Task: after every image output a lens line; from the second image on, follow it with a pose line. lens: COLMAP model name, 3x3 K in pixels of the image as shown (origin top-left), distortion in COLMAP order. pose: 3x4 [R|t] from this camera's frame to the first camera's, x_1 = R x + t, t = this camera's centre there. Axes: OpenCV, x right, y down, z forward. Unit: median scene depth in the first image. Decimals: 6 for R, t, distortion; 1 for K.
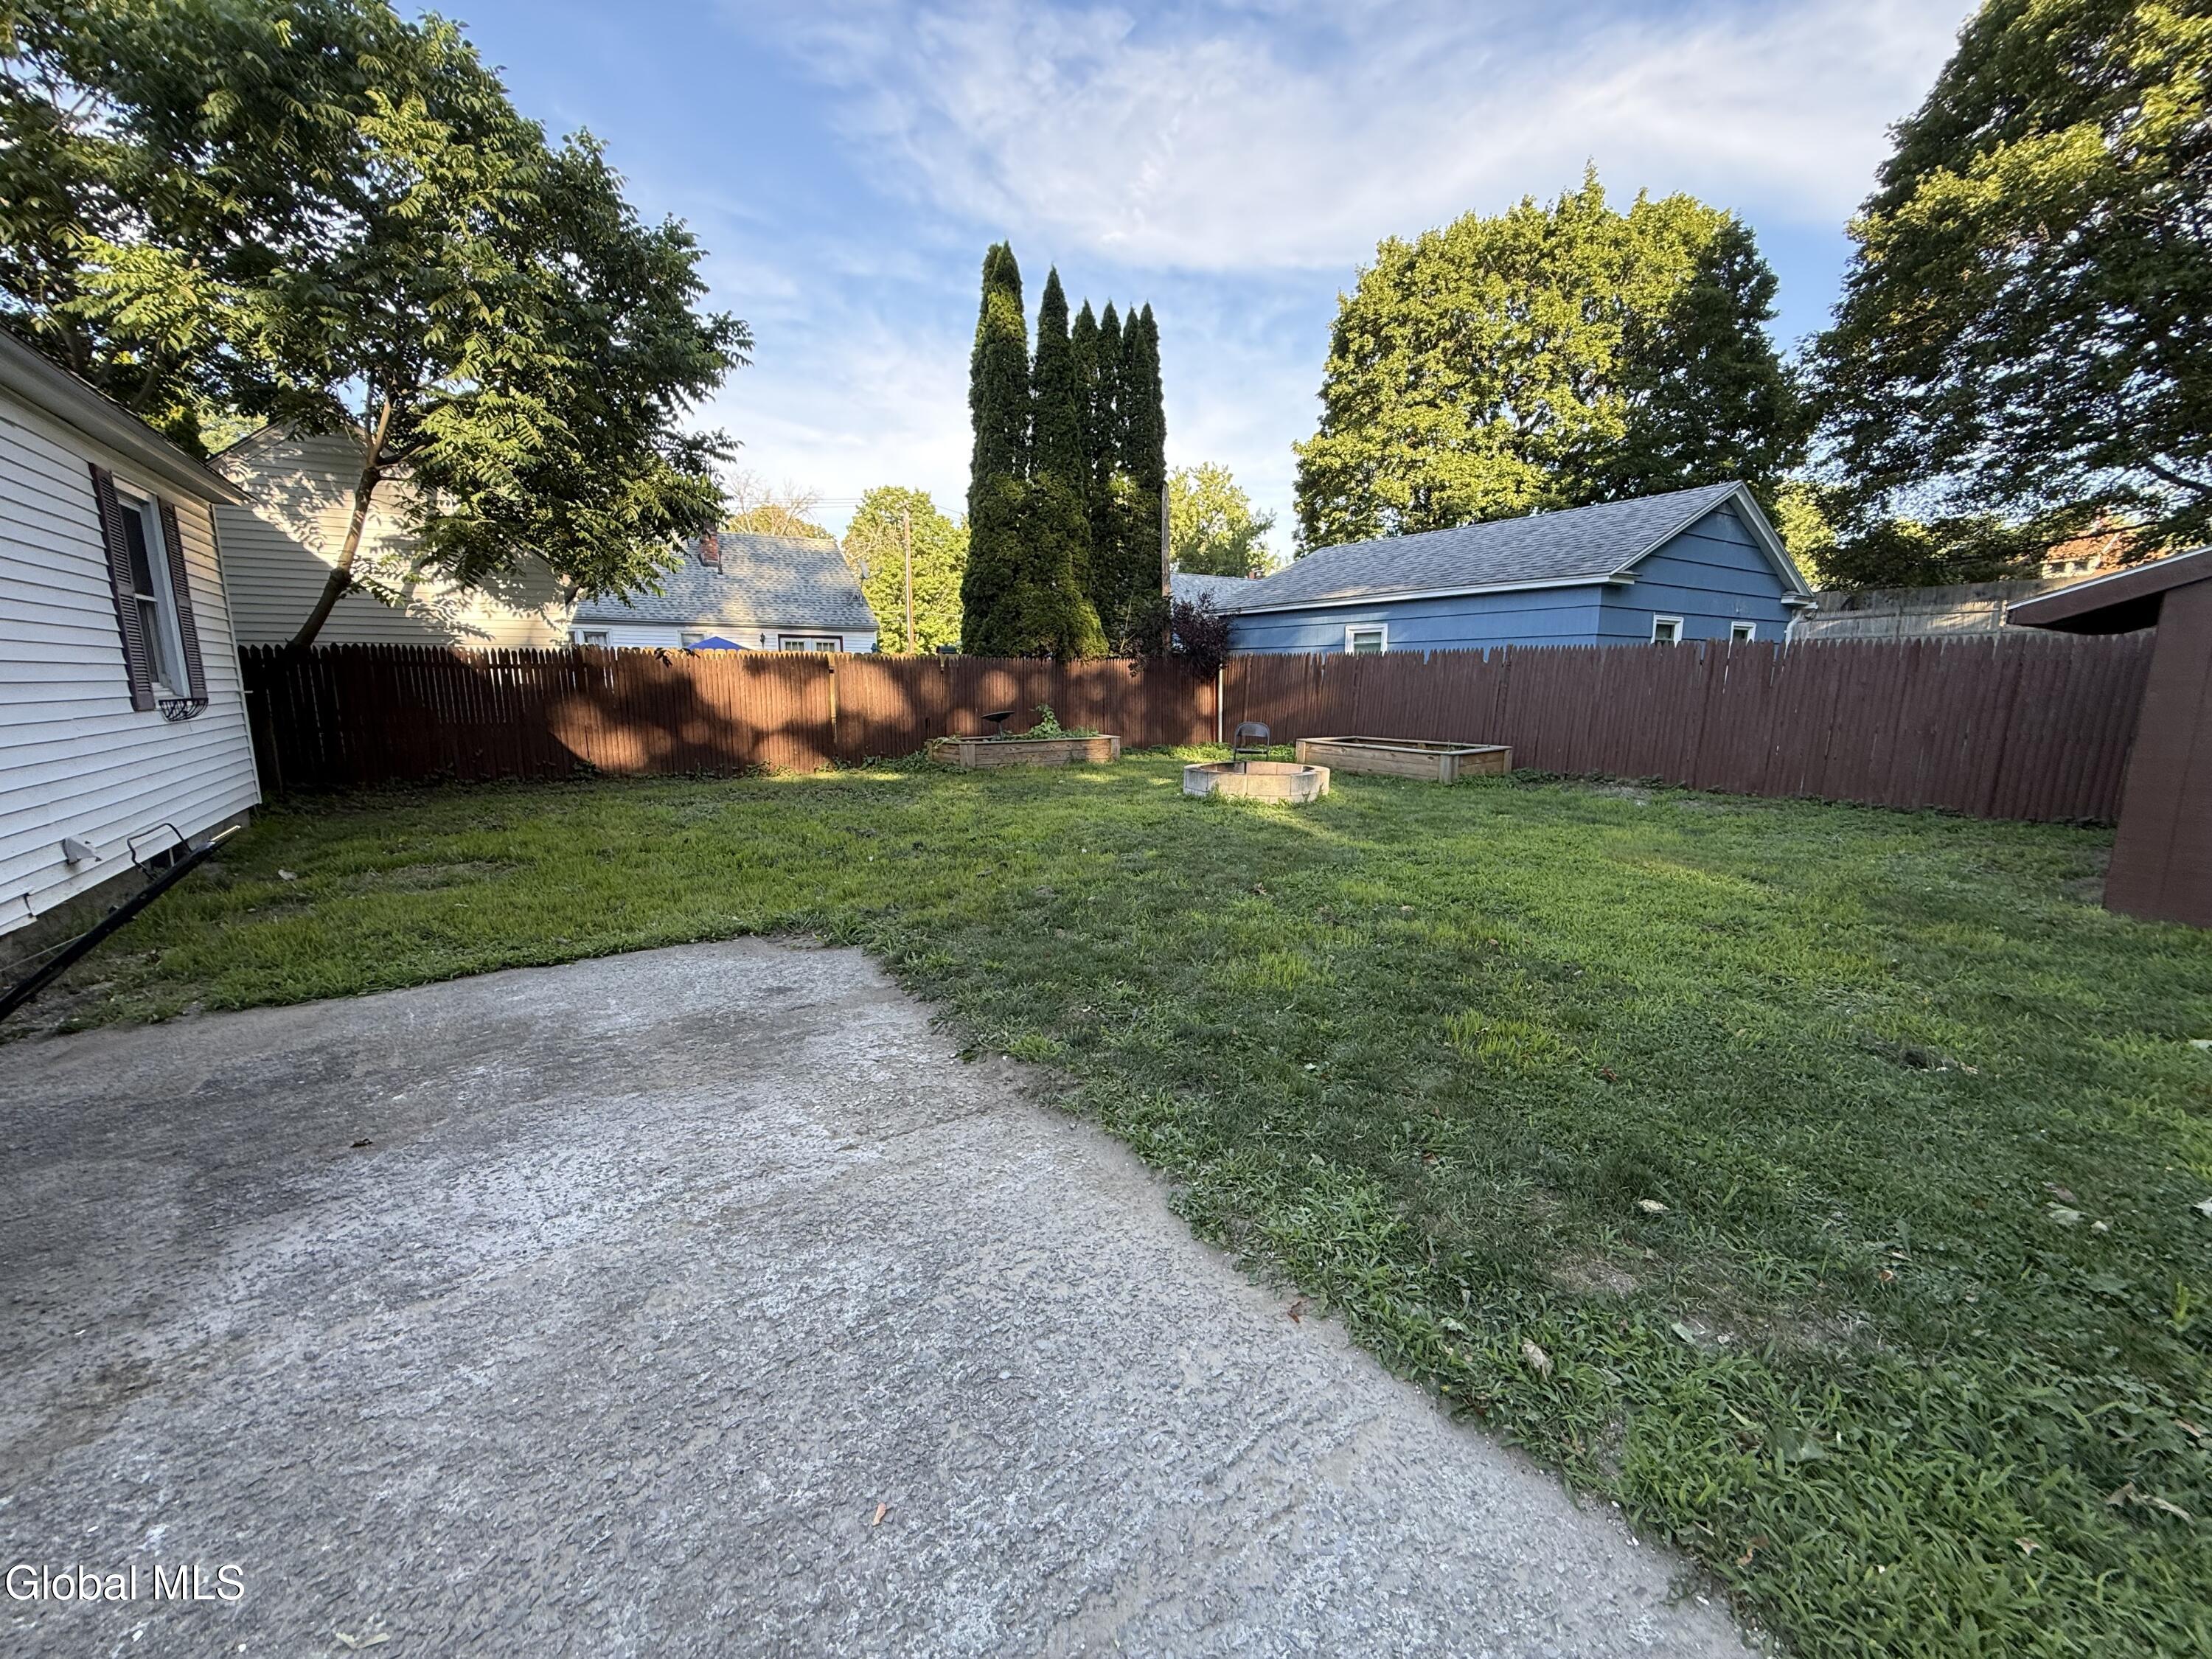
lens RADIAL K [[881.1, 0, 1104.9], [0, 881.1, 830.9], [0, 0, 1]] dist [-0.001402, -0.000118]
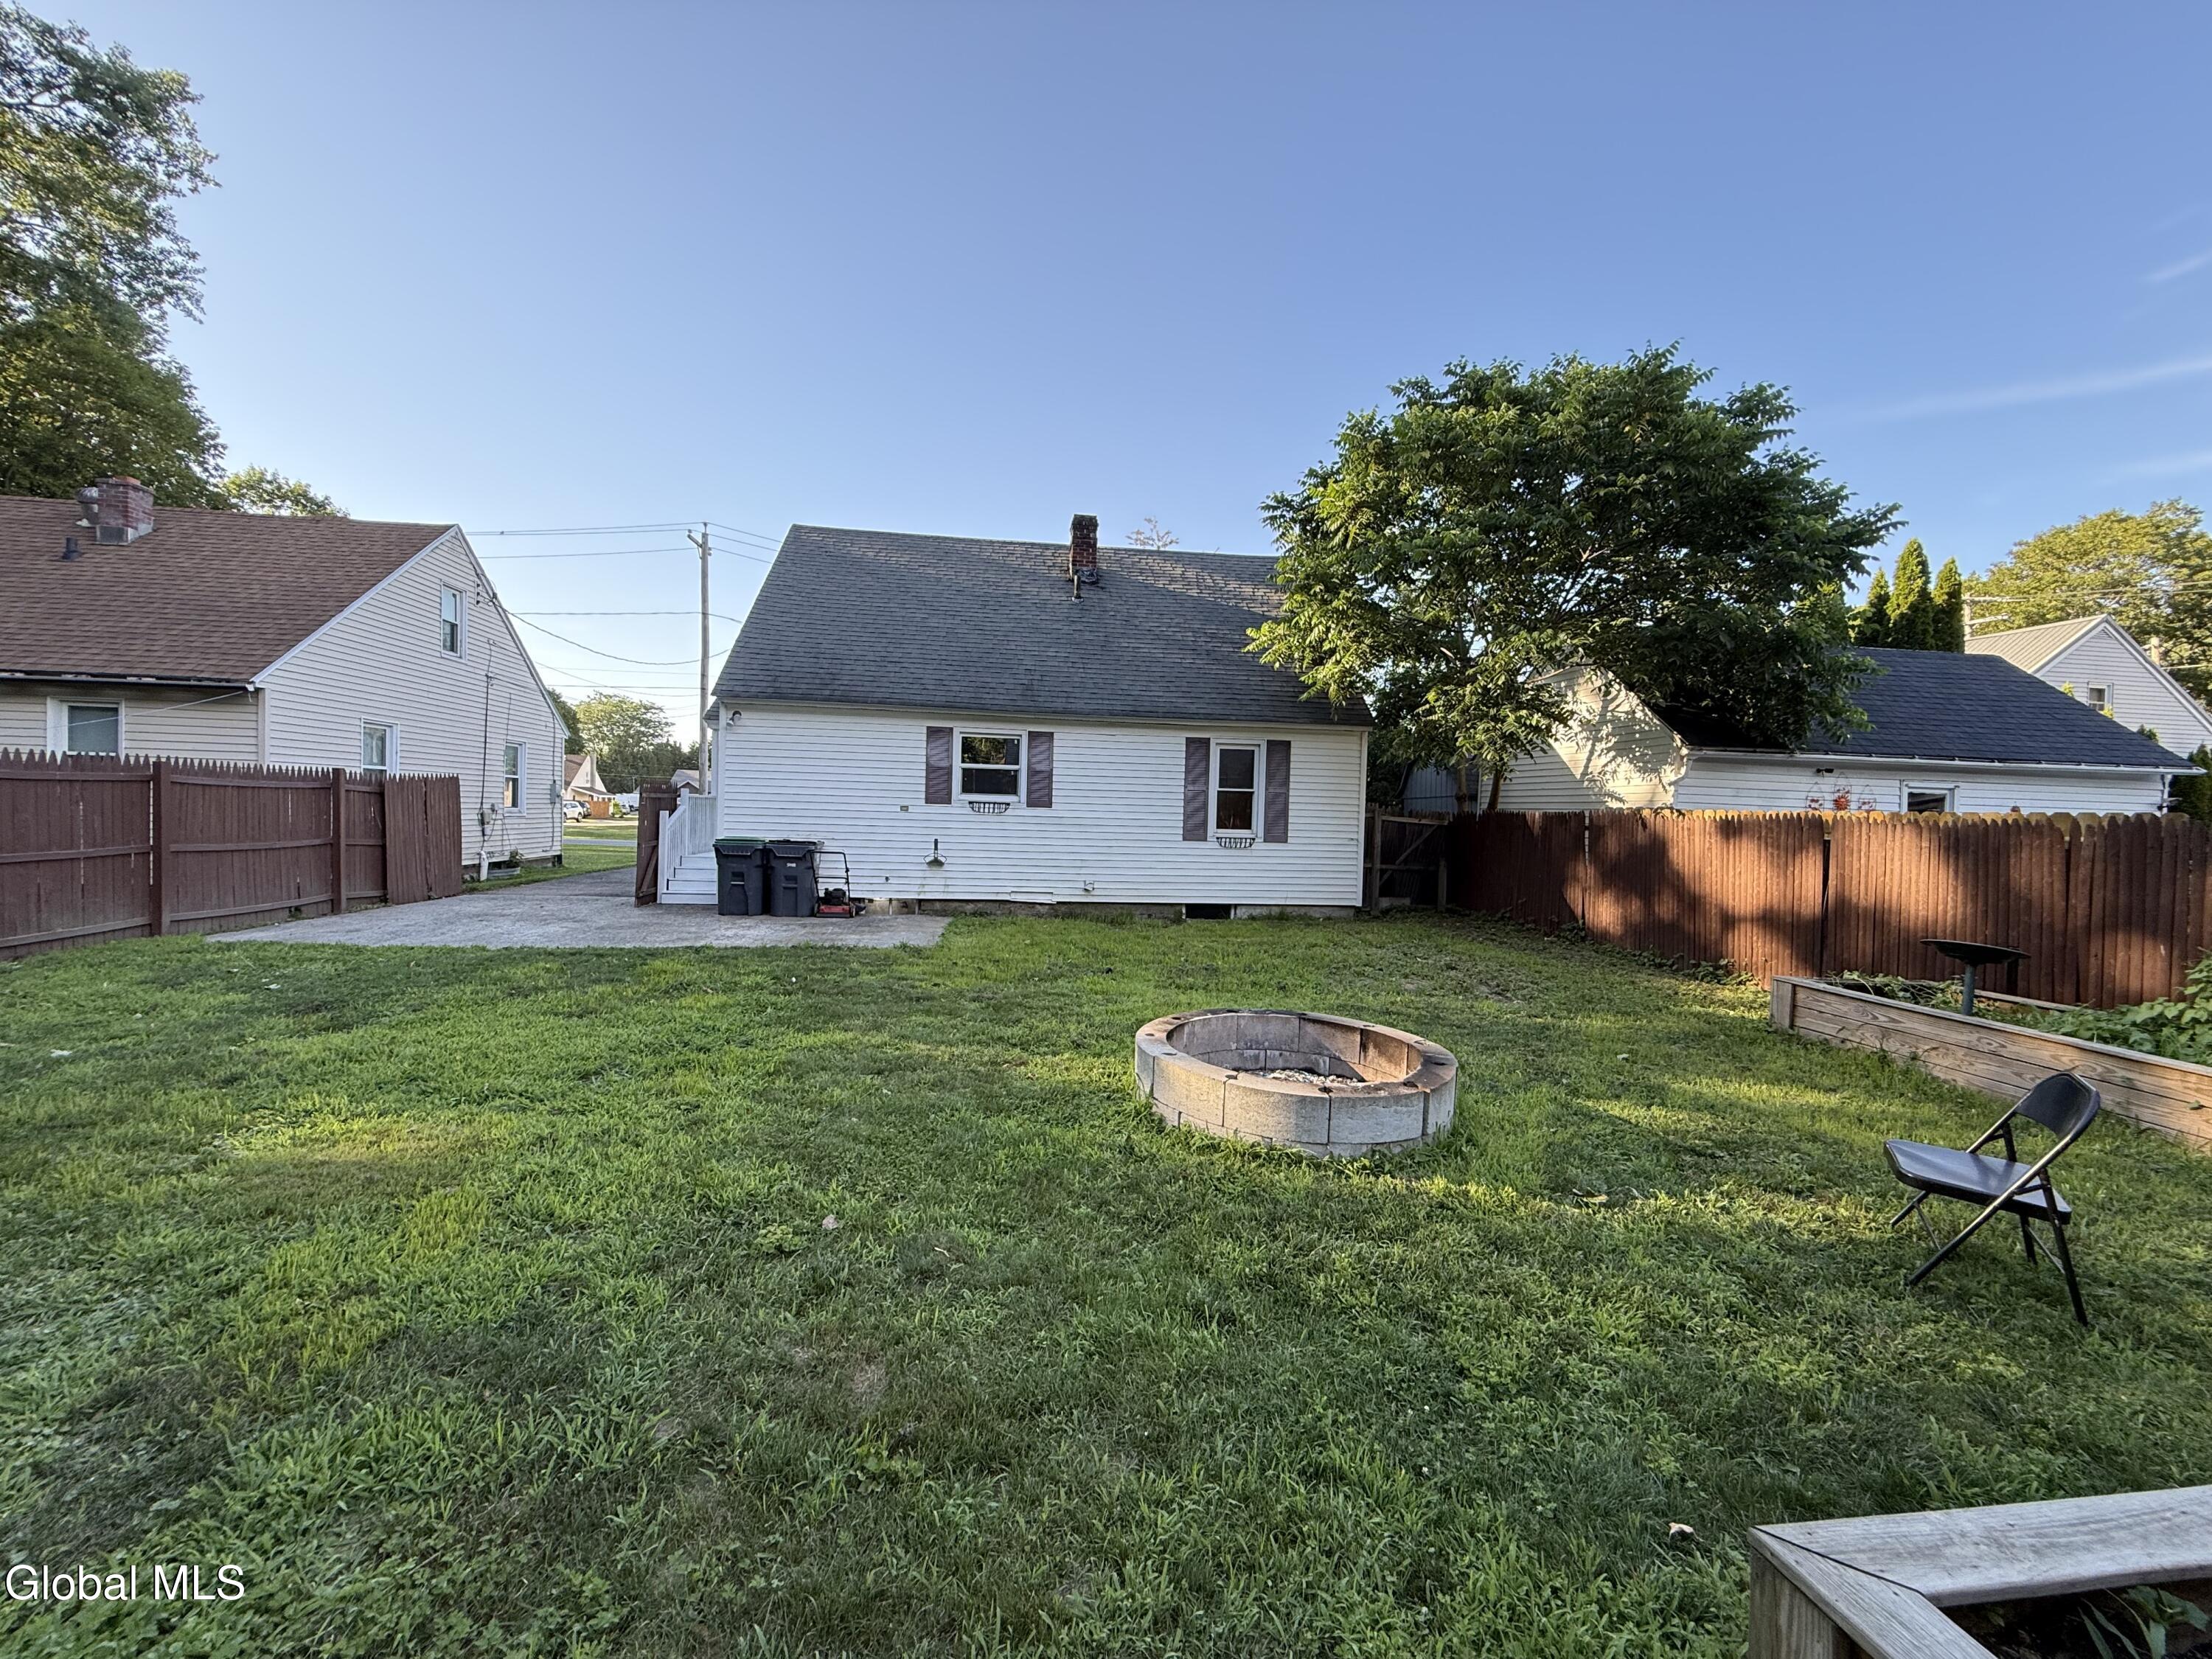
lens RADIAL K [[881.1, 0, 1107.6], [0, 881.1, 829.6], [0, 0, 1]] dist [-0.001402, -0.000118]
pose [[-0.441376, 0.002151, -0.897320, 0.530381], [-0.181784, 0.979048, 0.091763, -0.164253], [0.878716, 0.203620, -0.431737, 0.887231]]
